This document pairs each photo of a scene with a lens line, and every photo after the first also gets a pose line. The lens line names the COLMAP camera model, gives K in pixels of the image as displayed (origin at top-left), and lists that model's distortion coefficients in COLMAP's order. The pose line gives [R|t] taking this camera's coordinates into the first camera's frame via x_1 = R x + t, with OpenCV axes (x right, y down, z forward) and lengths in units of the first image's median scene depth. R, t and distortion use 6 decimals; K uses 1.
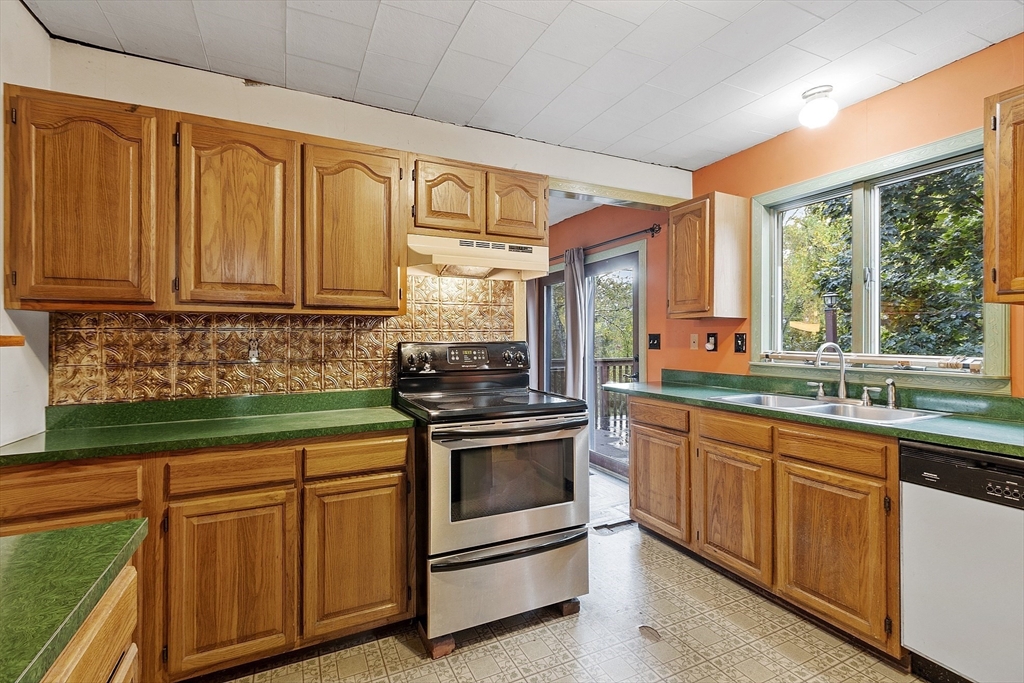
lens RADIAL K [[458.2, 0, 494.6], [0, 458.2, 336.8], [0, 0, 1]] dist [0.013619, -0.001865]
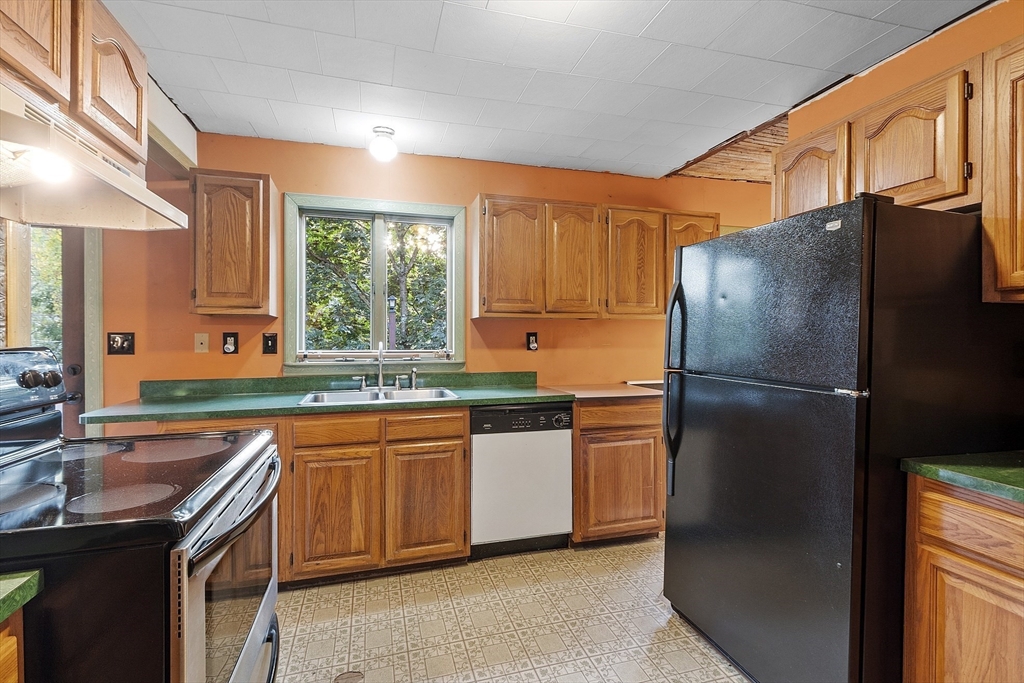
lens RADIAL K [[458.2, 0, 499.6], [0, 458.2, 337.6], [0, 0, 1]] dist [0.013619, -0.001865]
pose [[0.150050, -0.002780, 0.988674, -0.428674], [-0.002898, 0.999991, 0.003252, -0.004139], [-0.988674, -0.003353, 0.150041, 0.526535]]
